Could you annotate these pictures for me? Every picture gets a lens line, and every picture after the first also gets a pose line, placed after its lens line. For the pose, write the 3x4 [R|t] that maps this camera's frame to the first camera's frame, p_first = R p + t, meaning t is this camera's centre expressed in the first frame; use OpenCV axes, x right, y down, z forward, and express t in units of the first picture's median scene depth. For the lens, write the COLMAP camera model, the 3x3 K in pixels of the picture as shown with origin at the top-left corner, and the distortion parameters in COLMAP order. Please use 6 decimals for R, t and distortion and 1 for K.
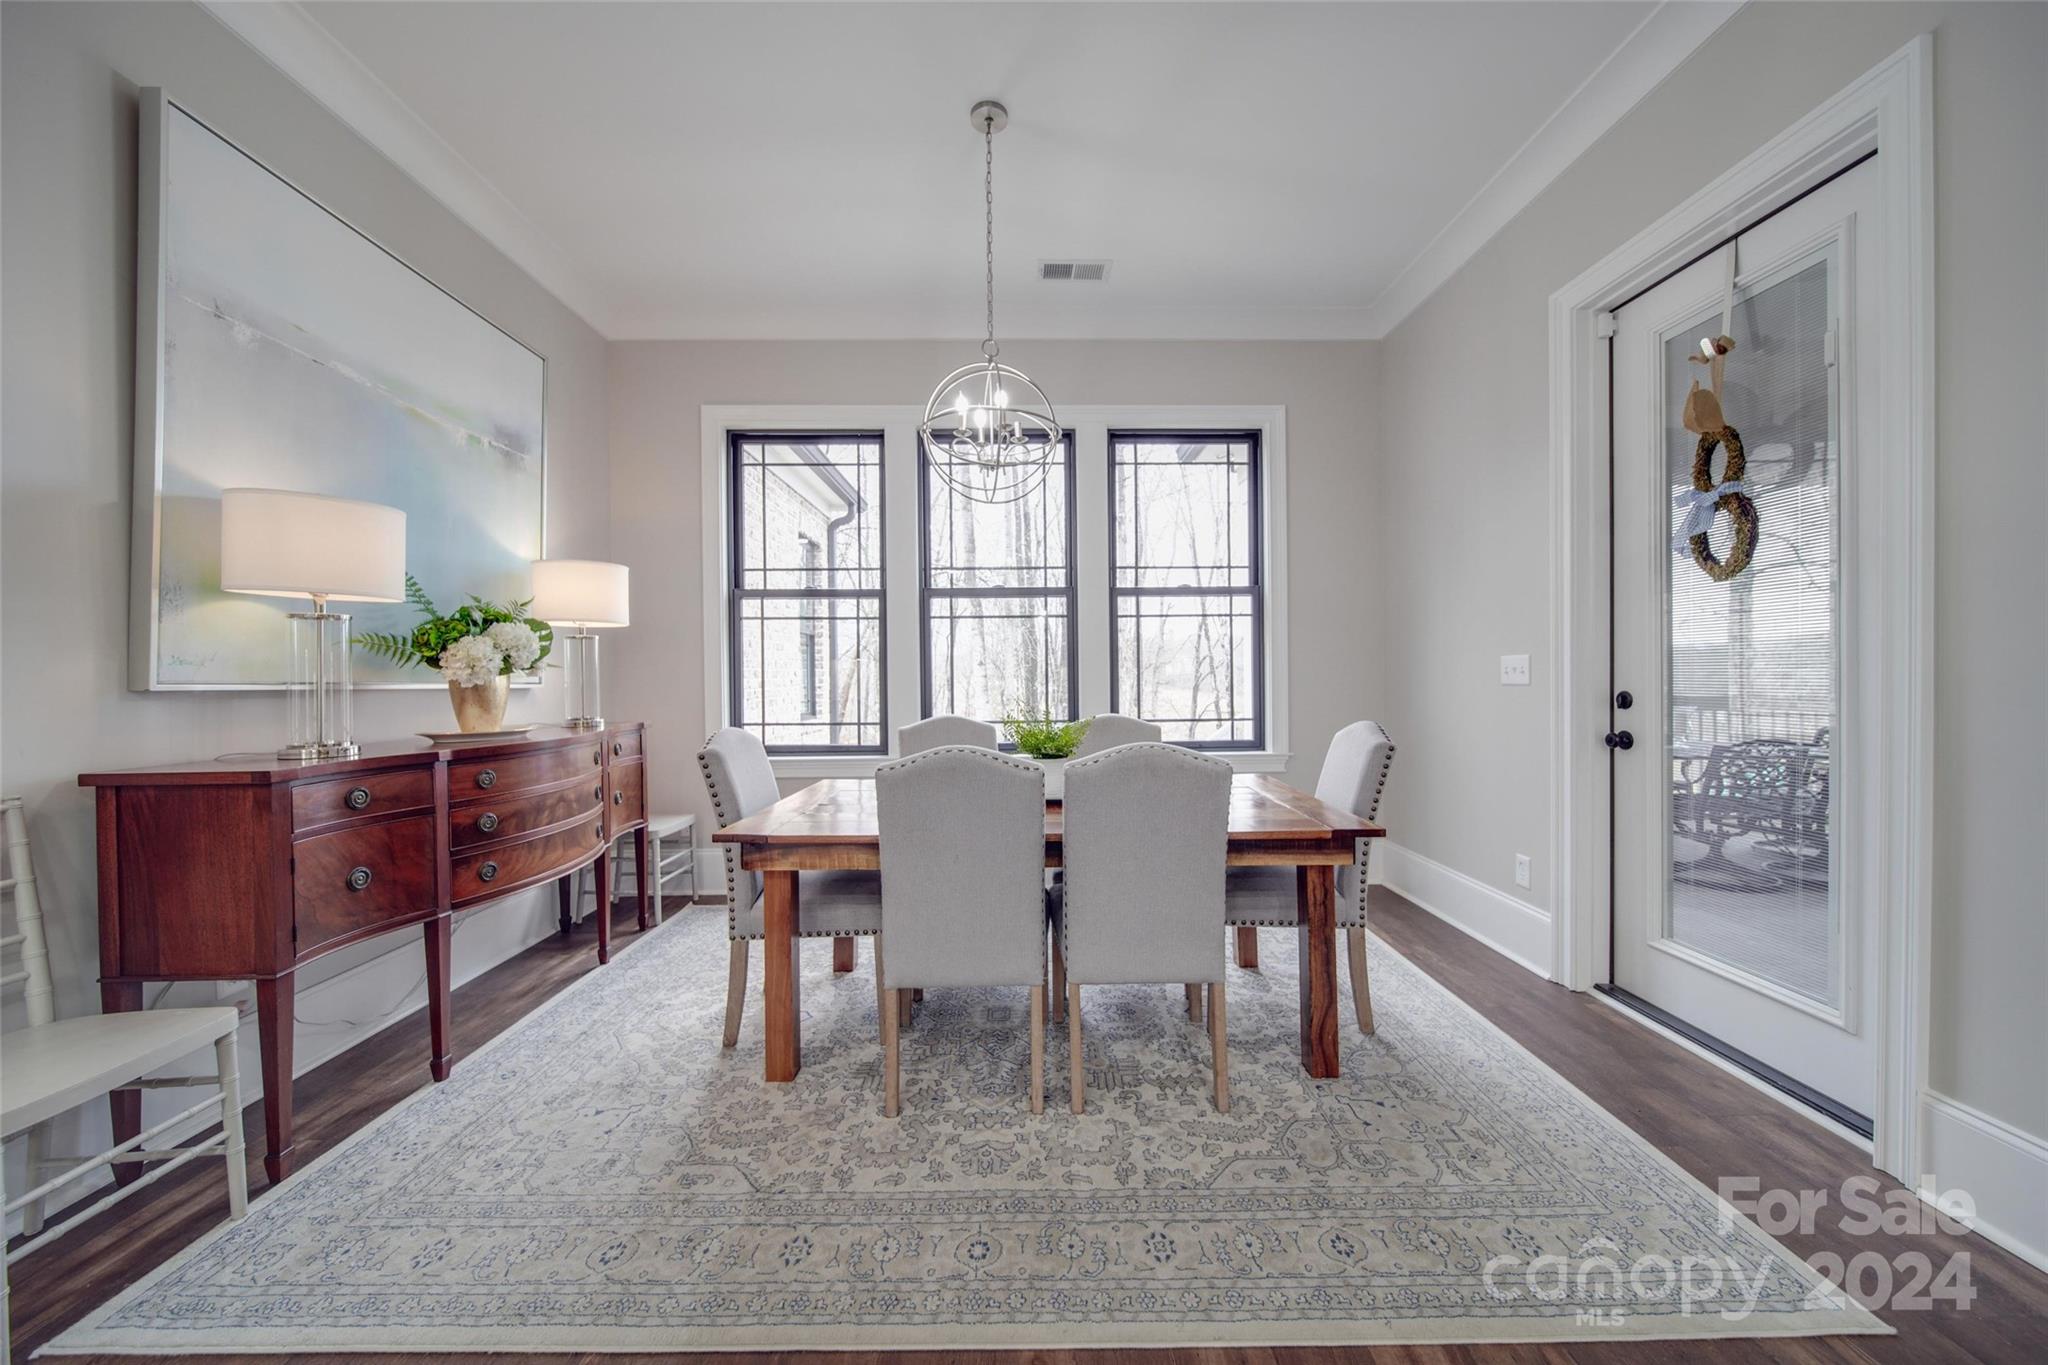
lens RADIAL K [[723.5, 0, 1024.0], [0, 723.5, 683.5], [0, 0, 1]] dist [0.001492, -0.001585]
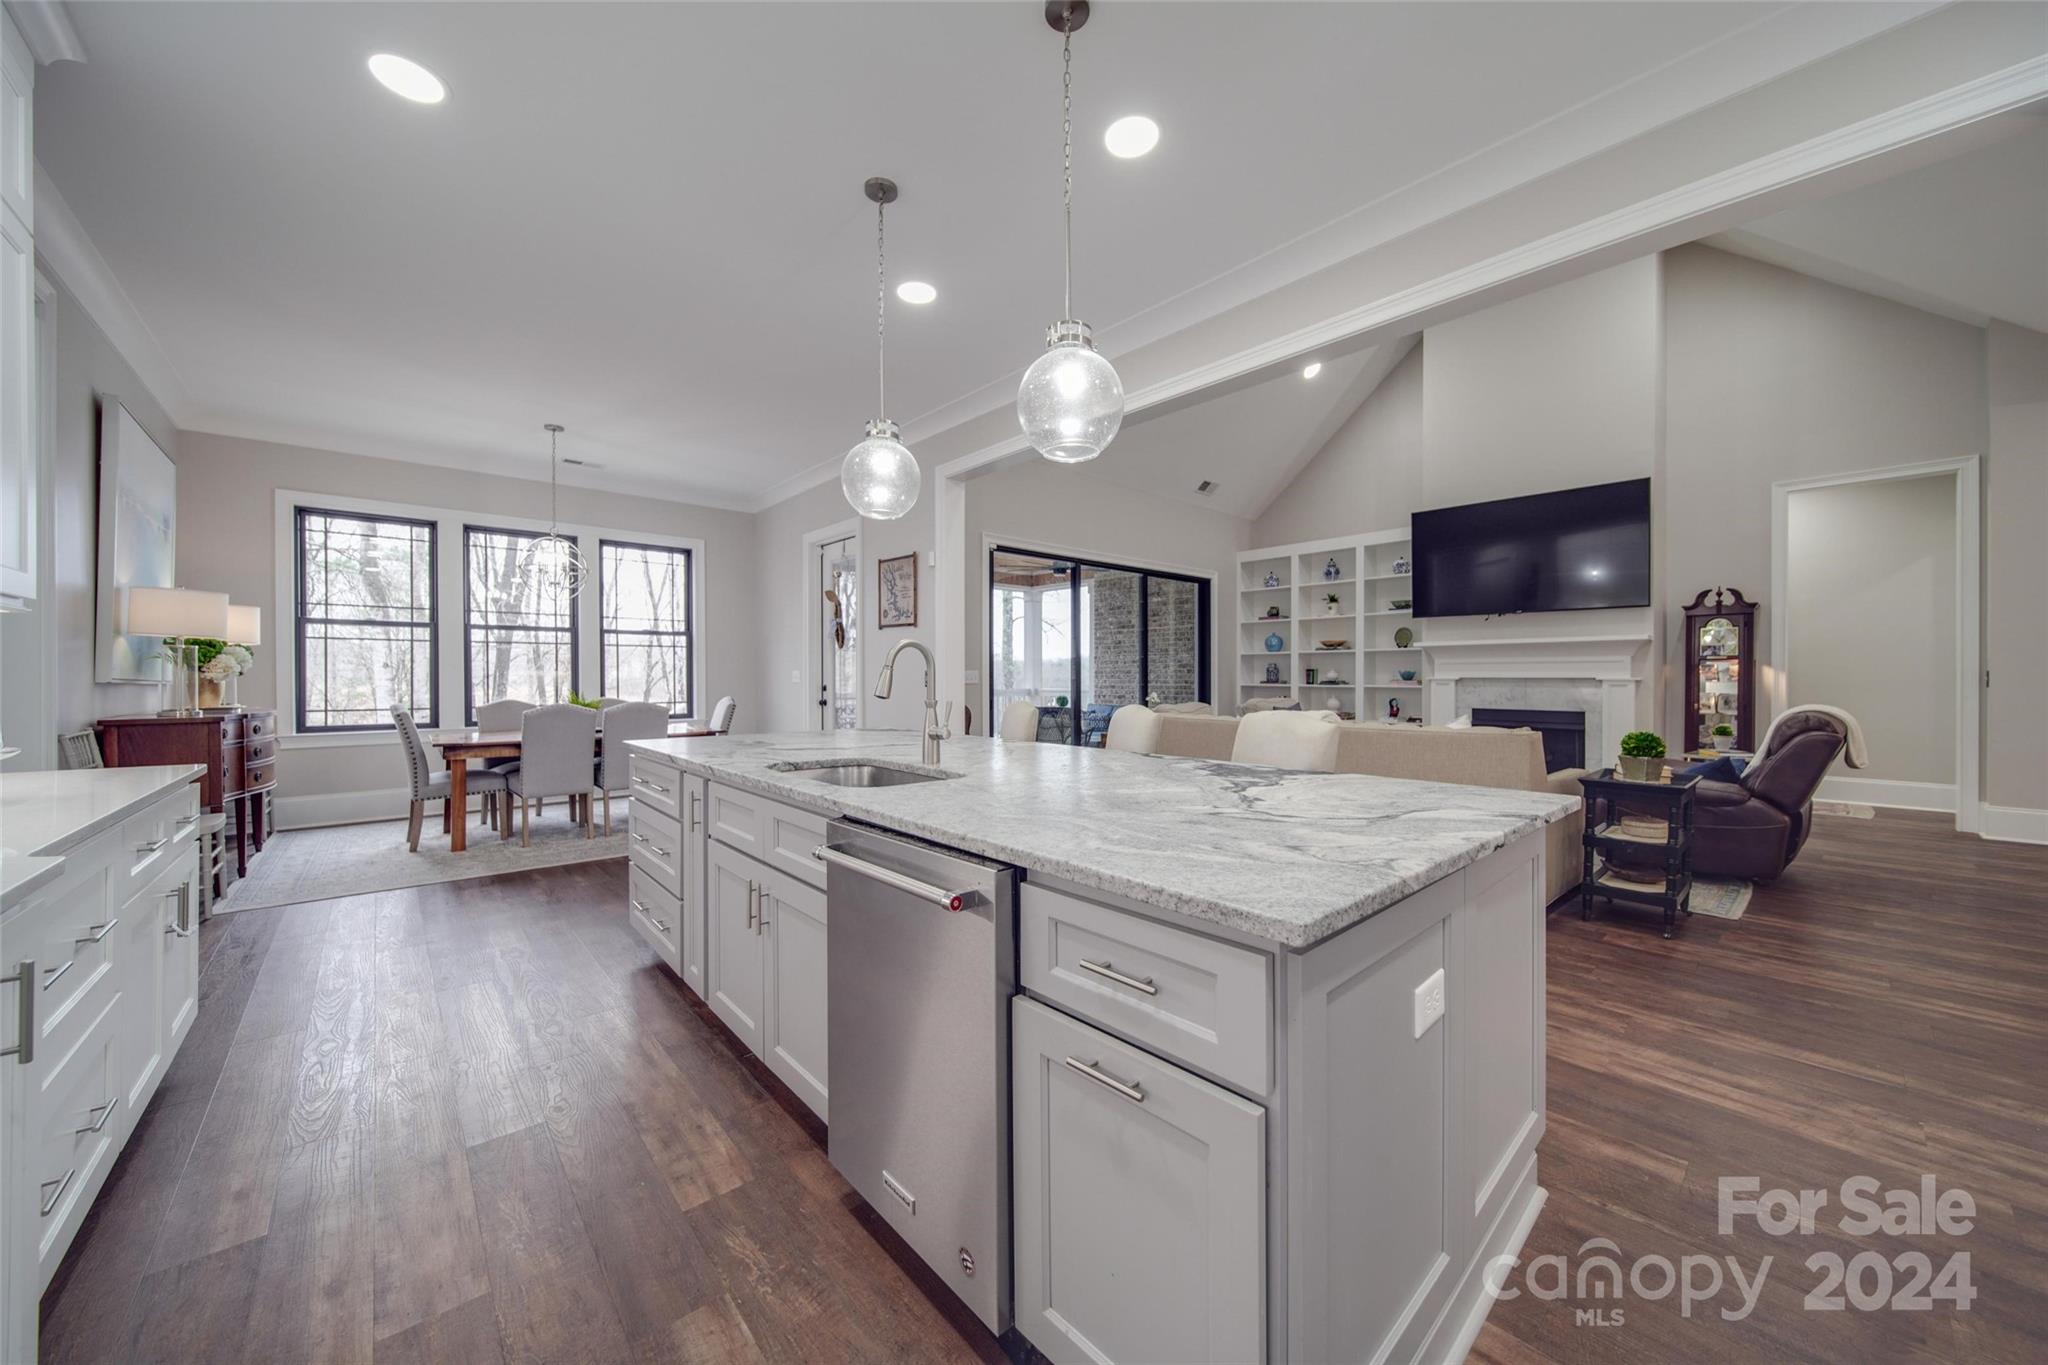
lens RADIAL K [[723.5, 0, 1032.5], [0, 723.5, 679.4], [0, 0, 1]] dist [0.001492, -0.001585]
pose [[0.749114, 0.003330, 0.662433, -0.261416], [0.004634, 0.999937, -0.010267, 0.013807], [-0.662425, 0.010761, 0.749051, -1.022920]]
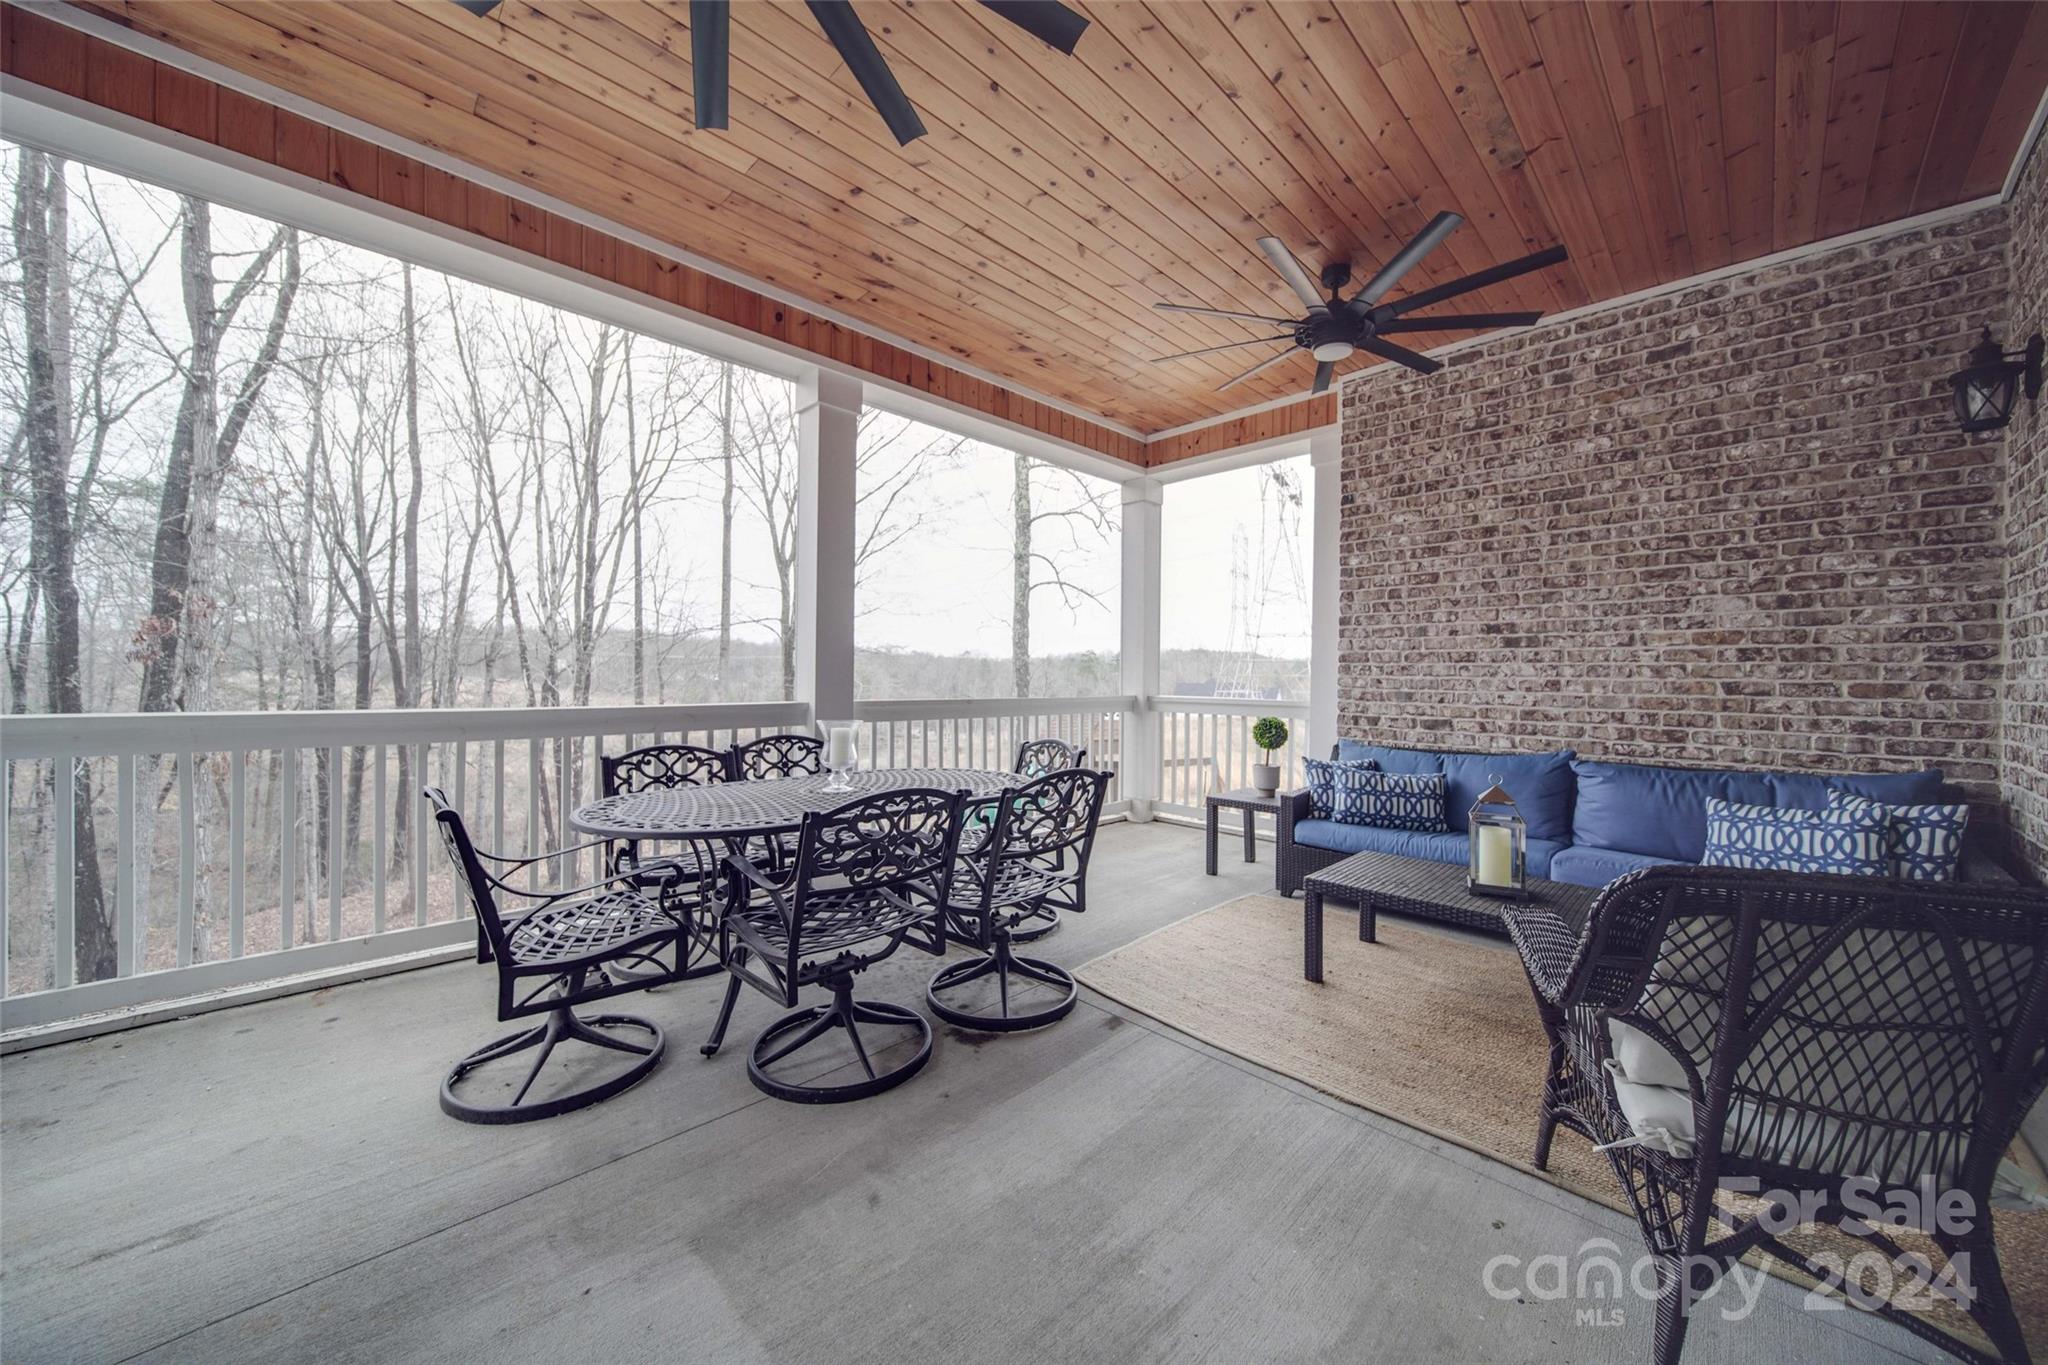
lens RADIAL K [[723.5, 0, 1021.3], [0, 723.5, 680.1], [0, 0, 1]] dist [0.001492, -0.001585]
pose [[0.718859, 0.011431, 0.695062, 0.736500], [-0.008007, 0.999935, -0.008164, 0.002704], [-0.695109, 0.000303, 0.718904, 0.572850]]
